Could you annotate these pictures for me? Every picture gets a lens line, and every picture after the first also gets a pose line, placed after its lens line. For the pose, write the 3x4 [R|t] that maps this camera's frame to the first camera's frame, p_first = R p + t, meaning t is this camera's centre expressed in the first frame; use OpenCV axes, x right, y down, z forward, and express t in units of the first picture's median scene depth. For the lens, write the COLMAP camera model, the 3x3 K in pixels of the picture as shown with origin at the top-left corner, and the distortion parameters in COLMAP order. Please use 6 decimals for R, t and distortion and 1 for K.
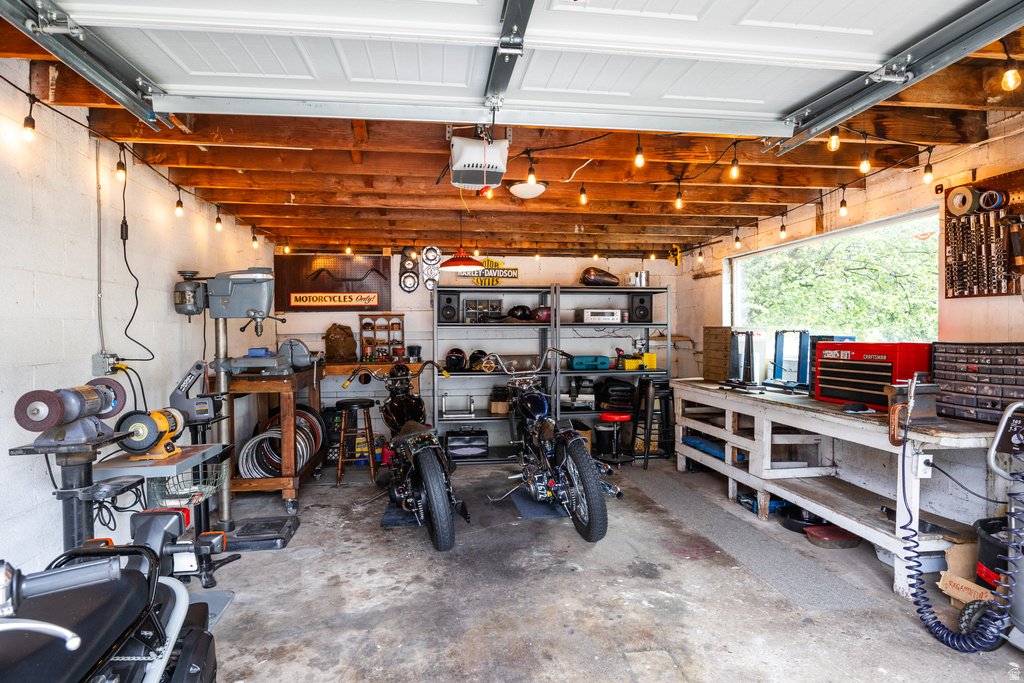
lens RADIAL K [[556.5, 0, 517.1], [0, 556.5, 352.5], [0, 0, 1]] dist [0.000331, 0.001293]
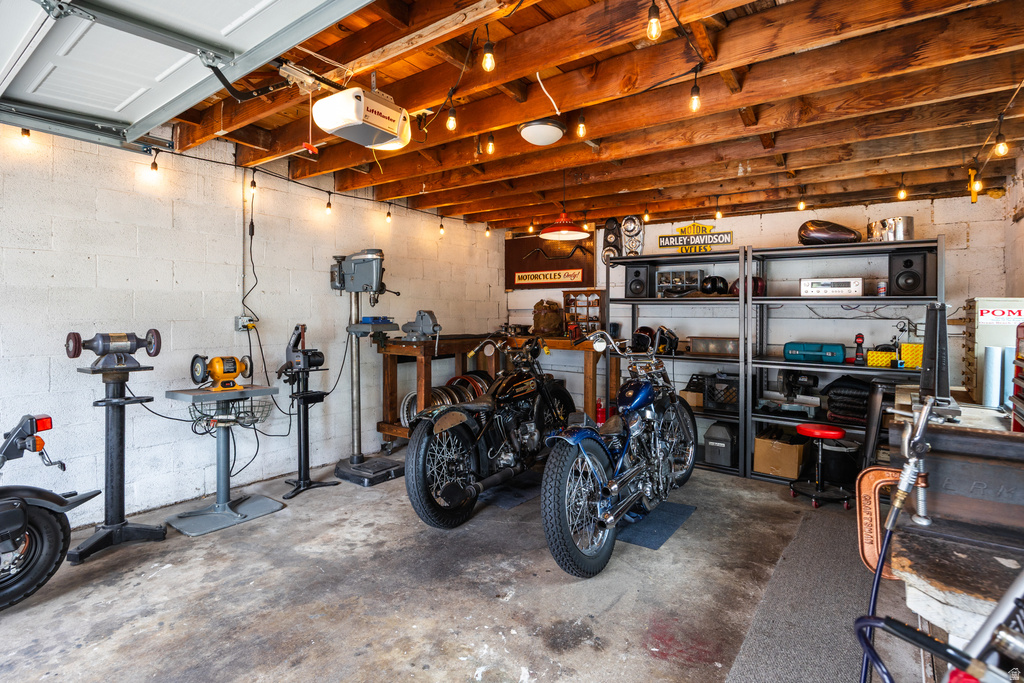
lens RADIAL K [[526.5, 0, 514.8], [0, 526.5, 328.6], [0, 0, 1]] dist [-0.005906, -0.000728]
pose [[0.715697, 0.033048, -0.697628, 0.382320], [-0.040469, 0.999164, 0.005814, -0.000692], [0.697237, 0.024071, 0.716436, 0.279180]]
